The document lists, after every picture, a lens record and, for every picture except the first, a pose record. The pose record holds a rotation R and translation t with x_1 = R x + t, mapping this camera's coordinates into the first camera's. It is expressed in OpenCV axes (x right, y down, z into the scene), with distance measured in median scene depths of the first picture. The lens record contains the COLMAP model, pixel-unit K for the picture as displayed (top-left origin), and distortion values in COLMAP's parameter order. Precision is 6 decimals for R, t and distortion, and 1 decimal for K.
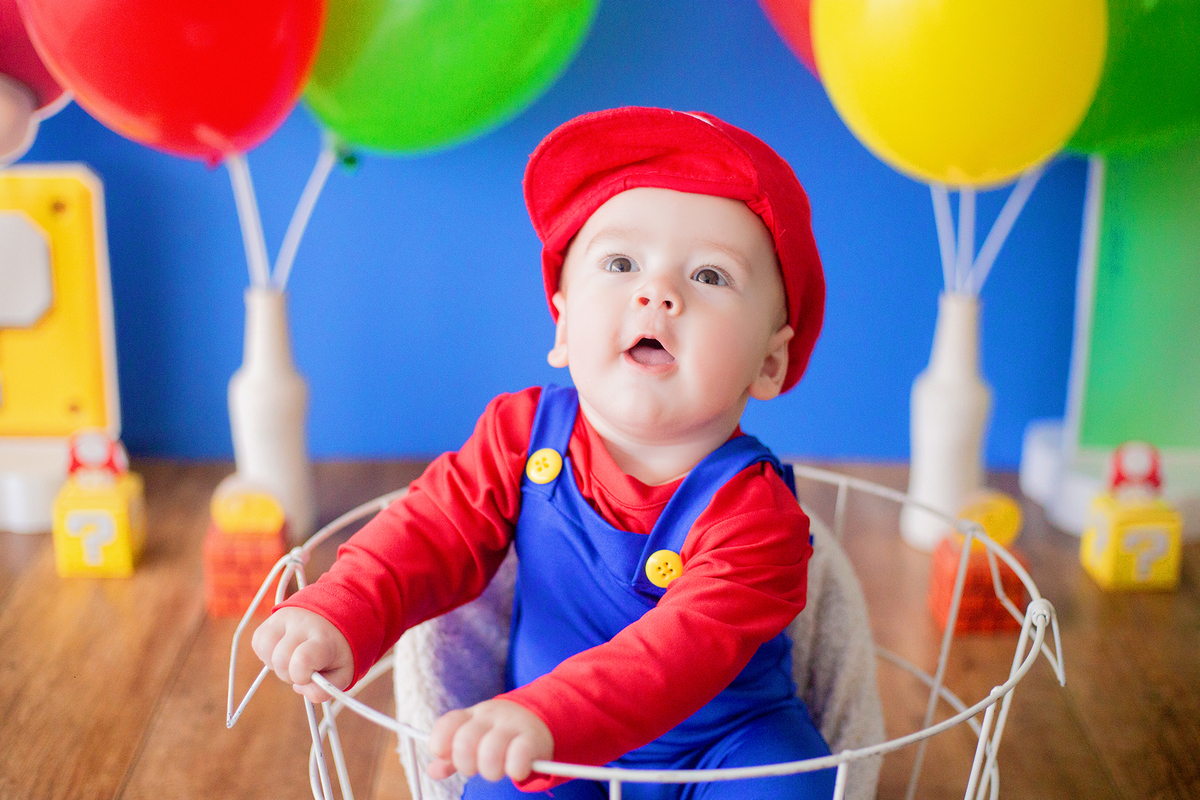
lens RADIAL K [[1805.9, 0, 587.8], [0, 1805.9, 387.1], [0, 0, 1]] dist [-0.140425, 0.000000]
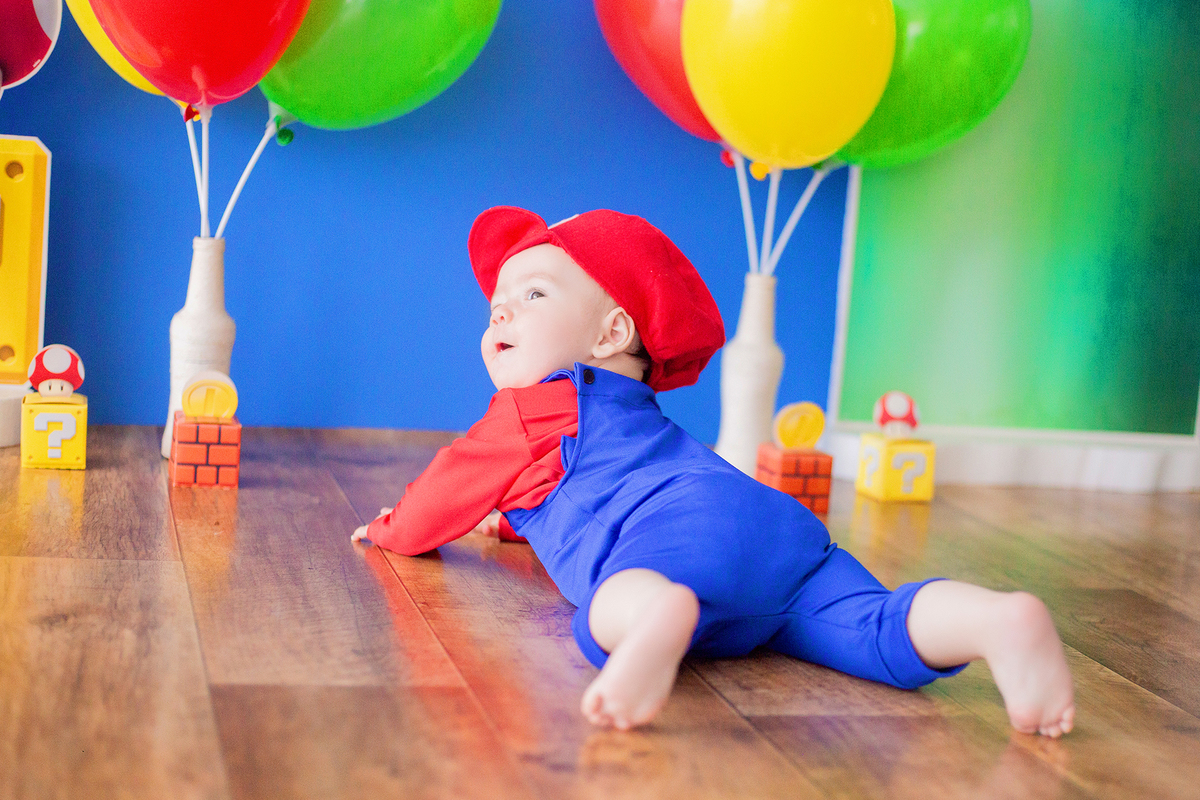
lens RADIAL K [[1805.9, 0, 598.0], [0, 1805.9, 399.3], [0, 0, 1]] dist [-0.140425, 0.000000]
pose [[0.967815, 0.028789, 0.250009, -0.231796], [0.022818, 0.979305, -0.201099, 0.304867], [-0.250625, 0.200331, 0.947130, -0.174629]]
